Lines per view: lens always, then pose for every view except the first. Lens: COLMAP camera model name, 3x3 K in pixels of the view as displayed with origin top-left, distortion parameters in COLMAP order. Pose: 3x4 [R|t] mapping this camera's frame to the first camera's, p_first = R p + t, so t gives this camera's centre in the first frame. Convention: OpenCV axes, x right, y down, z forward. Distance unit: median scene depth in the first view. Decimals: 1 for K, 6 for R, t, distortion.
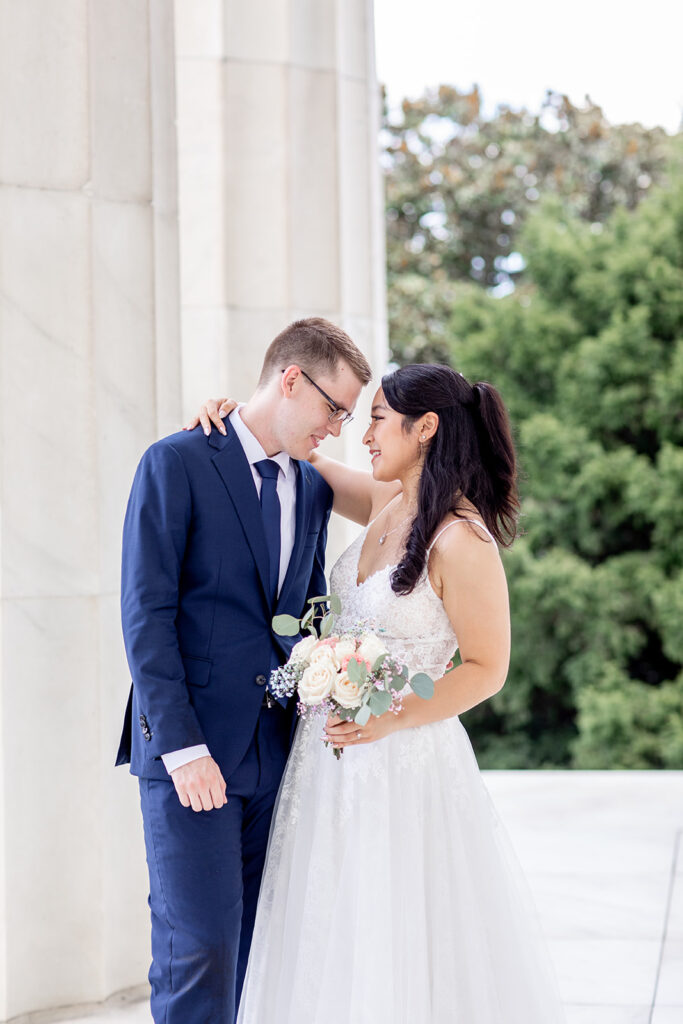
lens RADIAL K [[735.6, 0, 320.4], [0, 735.6, 538.1], [0, 0, 1]] dist [0.011812, 0.002719]
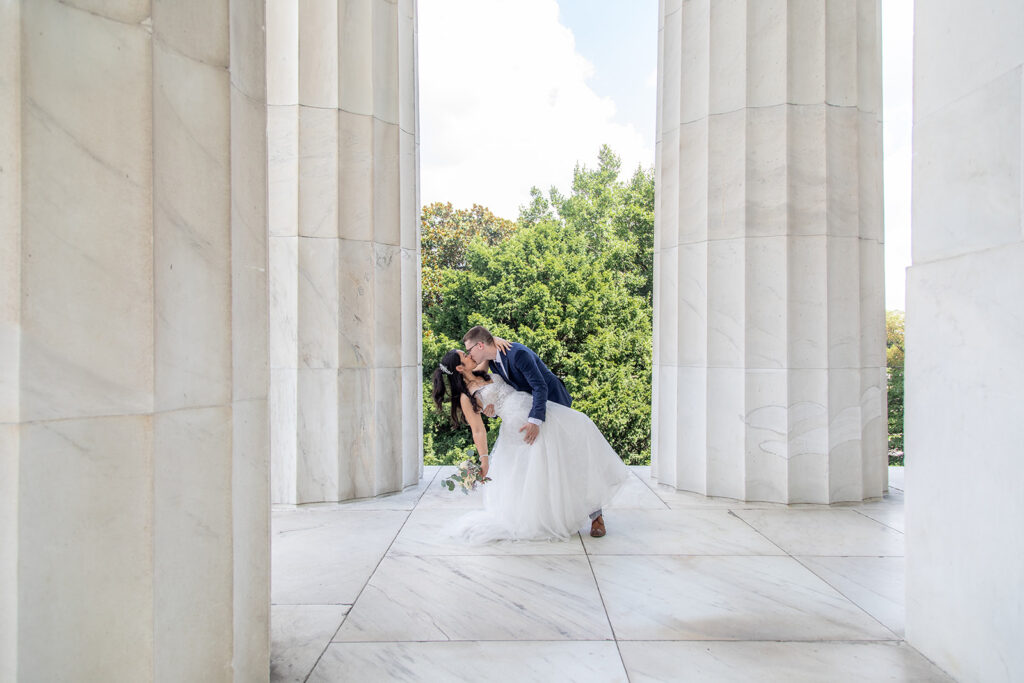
lens RADIAL K [[735.6, 0, 509.1], [0, 735.6, 353.5], [0, 0, 1]] dist [0.011812, 0.002719]
pose [[0.981925, 0.008822, 0.189066, -0.092151], [-0.006618, 0.999903, -0.012287, 0.016928], [-0.189156, 0.010814, 0.981888, -1.697451]]
